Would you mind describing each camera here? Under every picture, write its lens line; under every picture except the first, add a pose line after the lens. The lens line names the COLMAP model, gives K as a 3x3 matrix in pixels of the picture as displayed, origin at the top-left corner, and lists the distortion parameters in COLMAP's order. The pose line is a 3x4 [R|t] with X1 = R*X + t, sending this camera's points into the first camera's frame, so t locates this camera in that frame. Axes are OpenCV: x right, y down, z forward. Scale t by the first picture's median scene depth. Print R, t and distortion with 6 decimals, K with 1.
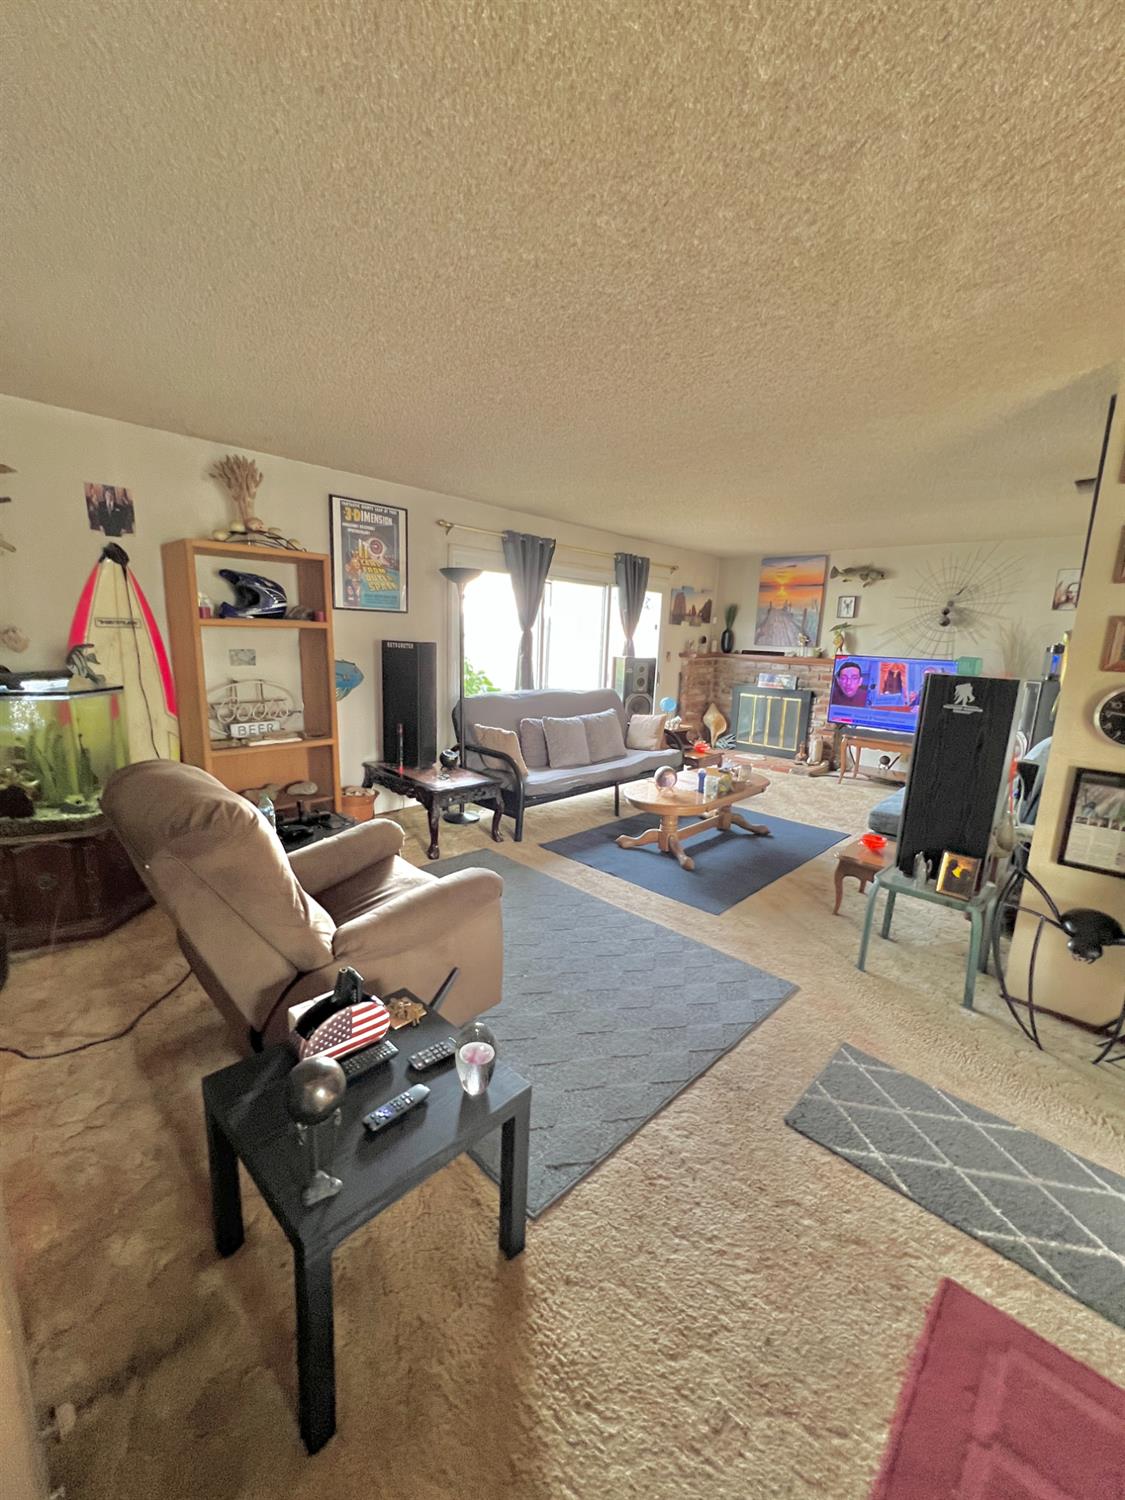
lens RADIAL K [[598.0, 0, 561.9], [0, 598.0, 746.3], [0, 0, 1]] dist [-0.002835, 0.000323]
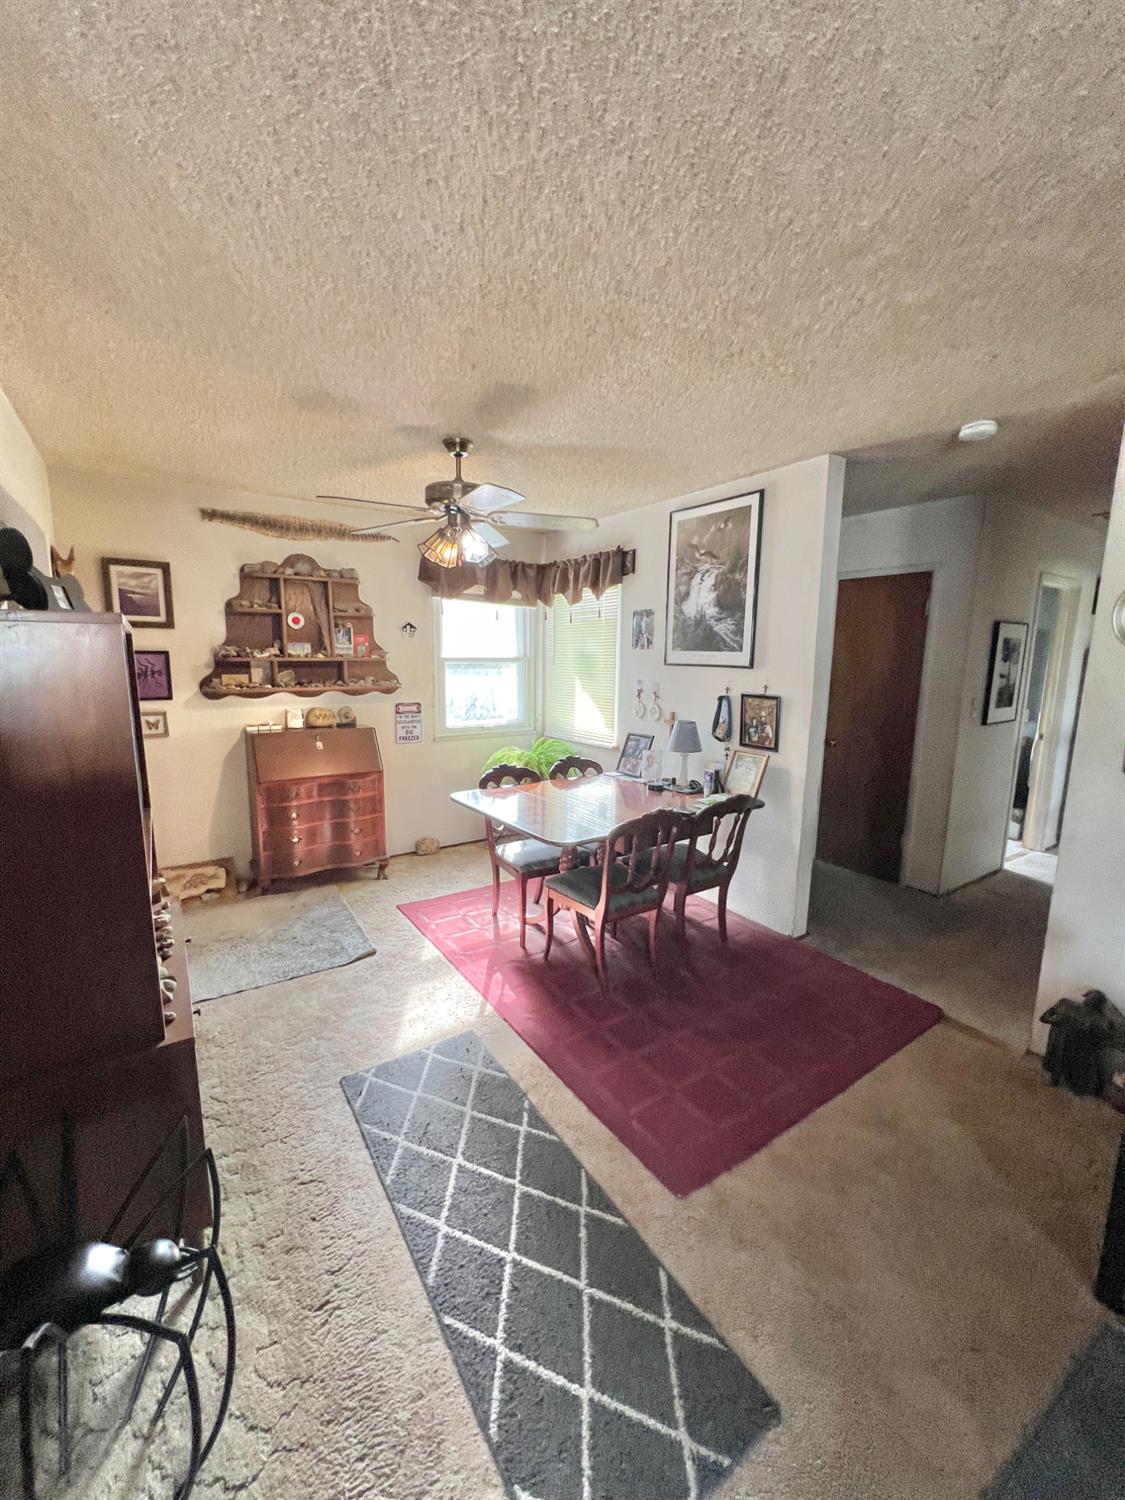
lens RADIAL K [[598.0, 0, 559.0], [0, 598.0, 752.4], [0, 0, 1]] dist [-0.002835, 0.000323]
pose [[-0.975667, -0.079748, 0.204241, 0.269310], [-0.004183, 0.938110, 0.346311, -0.149727], [-0.219218, 0.337030, -0.915617, 0.710820]]
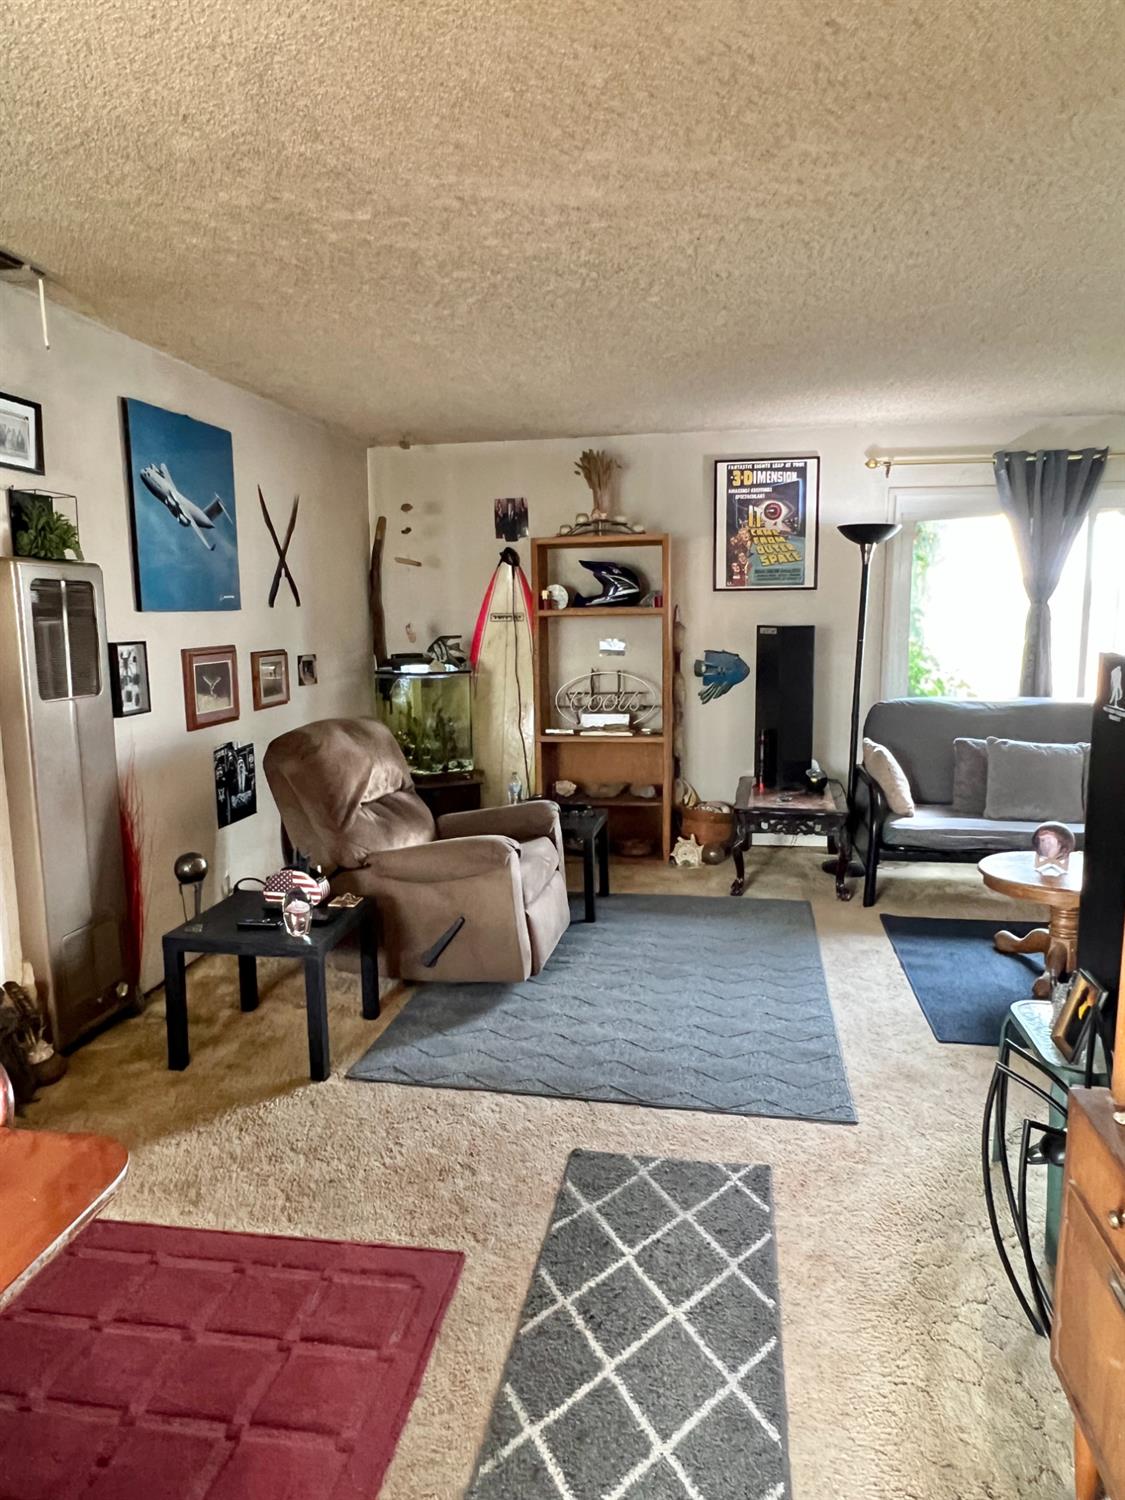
lens RADIAL K [[969.9, 0, 558.9], [0, 969.9, 748.7], [0, 0, 1]] dist [-0.030517, -0.000076]
pose [[0.564716, 0.071497, -0.822182, 0.747118], [-0.118843, 0.992902, 0.004716, 0.017030], [0.816684, 0.095048, 0.569204, 0.058342]]
